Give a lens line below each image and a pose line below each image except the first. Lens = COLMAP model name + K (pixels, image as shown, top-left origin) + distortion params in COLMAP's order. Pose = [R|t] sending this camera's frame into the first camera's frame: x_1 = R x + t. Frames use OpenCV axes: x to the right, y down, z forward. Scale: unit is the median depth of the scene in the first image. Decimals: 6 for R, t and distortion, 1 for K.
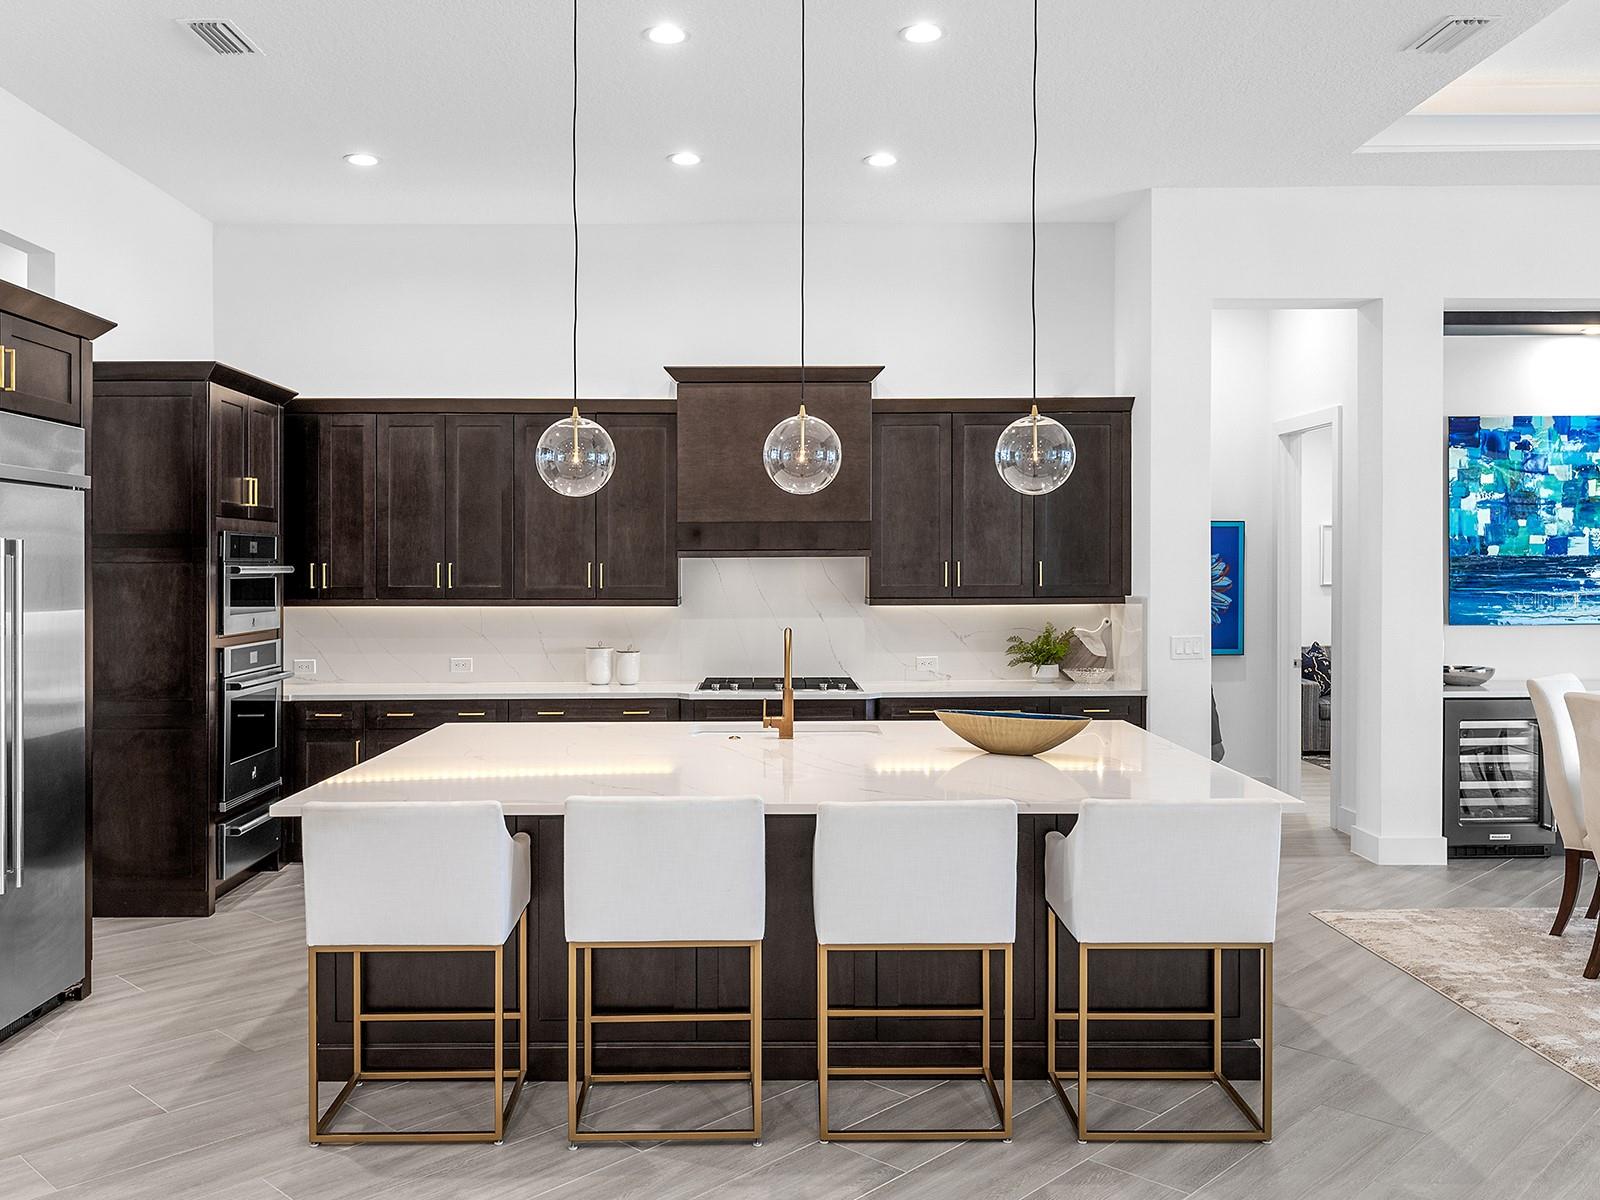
lens RADIAL K [[1369.8, 0, 774.3], [0, 1369.8, 561.3], [0, 0, 1]] dist [0.004500, -0.003005]
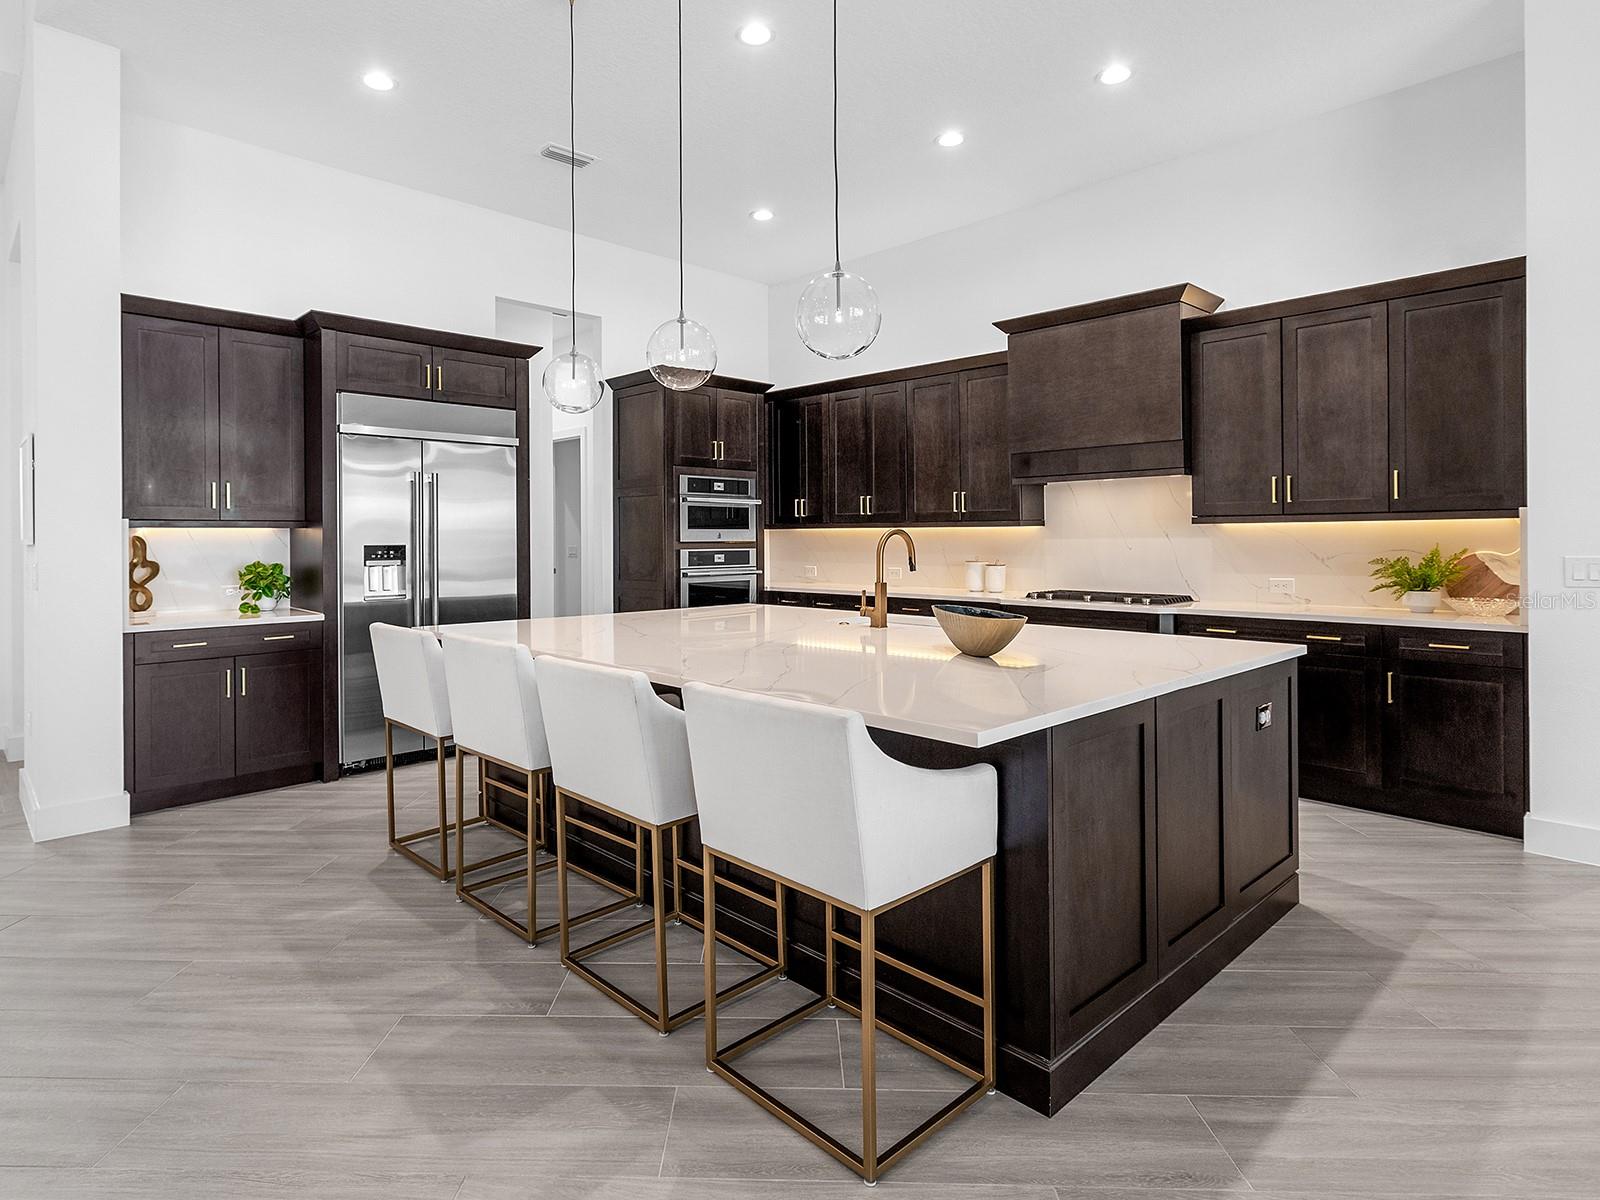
lens RADIAL K [[886.6, 0, 747.7], [0, 886.6, 536.6], [0, 0, 1]] dist [0.000903, -0.000180]
pose [[0.667316, -0.000675, -0.744774, 0.342420], [0.004276, 0.999987, 0.002925, 0.038878], [0.744762, -0.005136, 0.667310, 0.324658]]
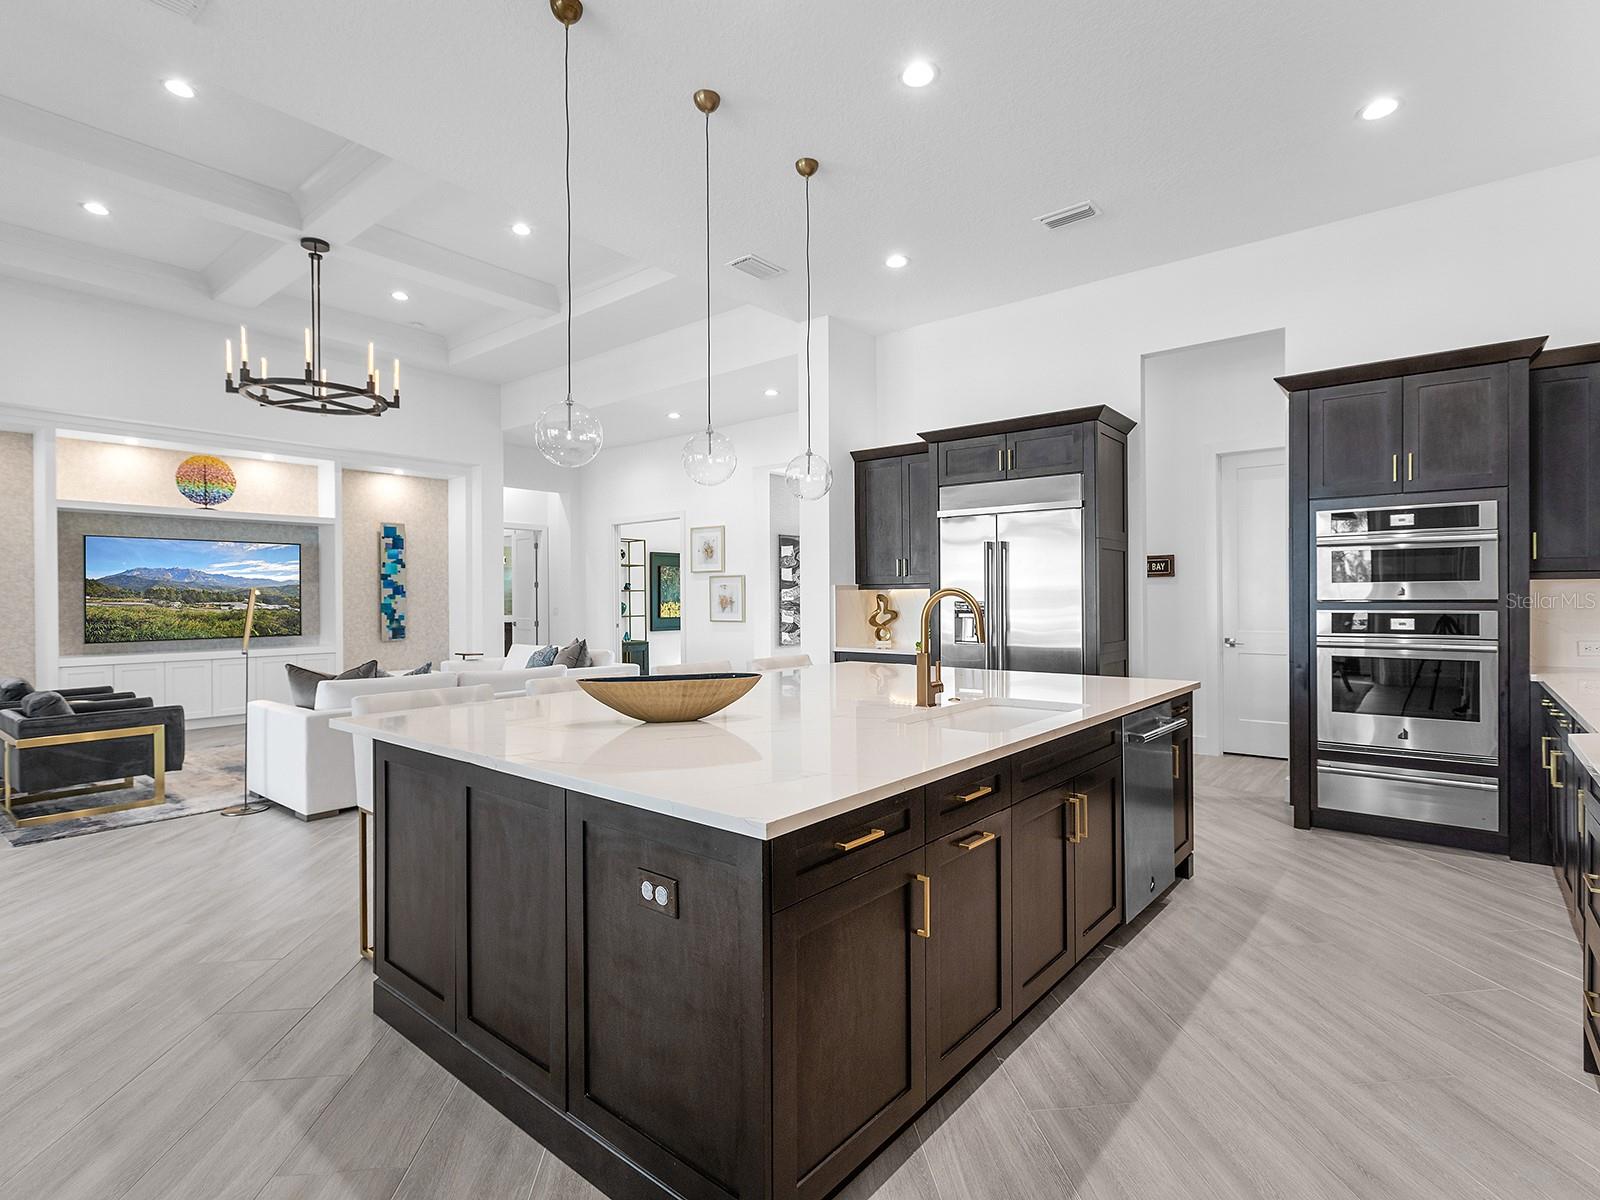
lens RADIAL K [[793.7, 0, 810.2], [0, 793.7, 599.1], [0, 0, 1]] dist [-0.001554, 0.000036]
pose [[-0.641491, 0.009342, -0.767073, 0.342547], [0.010521, 0.999939, 0.003379, 0.039693], [0.767058, -0.005902, -0.641551, 0.936664]]
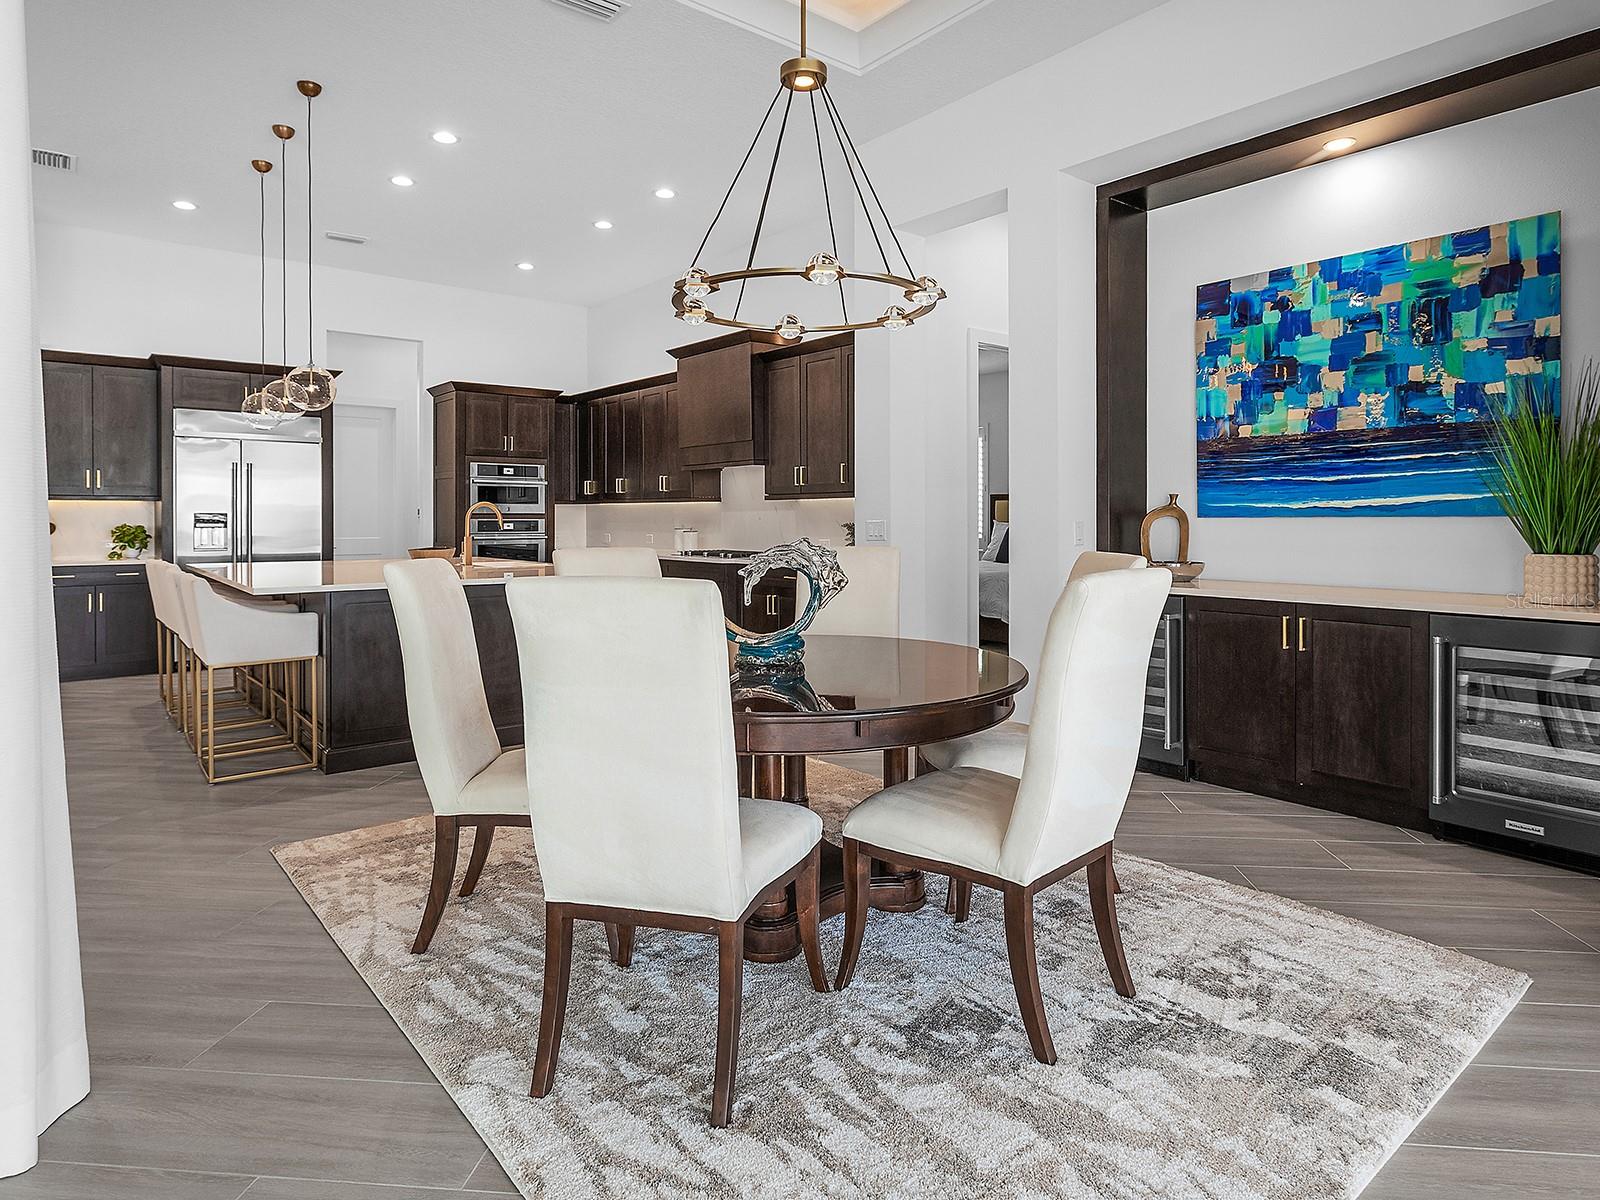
lens RADIAL K [[940.5, 0, 805.8], [0, 940.5, 523.5], [0, 0, 1]] dist [-0.000980, -0.000359]
pose [[0.622356, 0.007807, -0.782695, 0.866502], [0.000296, 0.999948, 0.010209, 0.047084], [0.782734, -0.006585, 0.622322, 0.436473]]
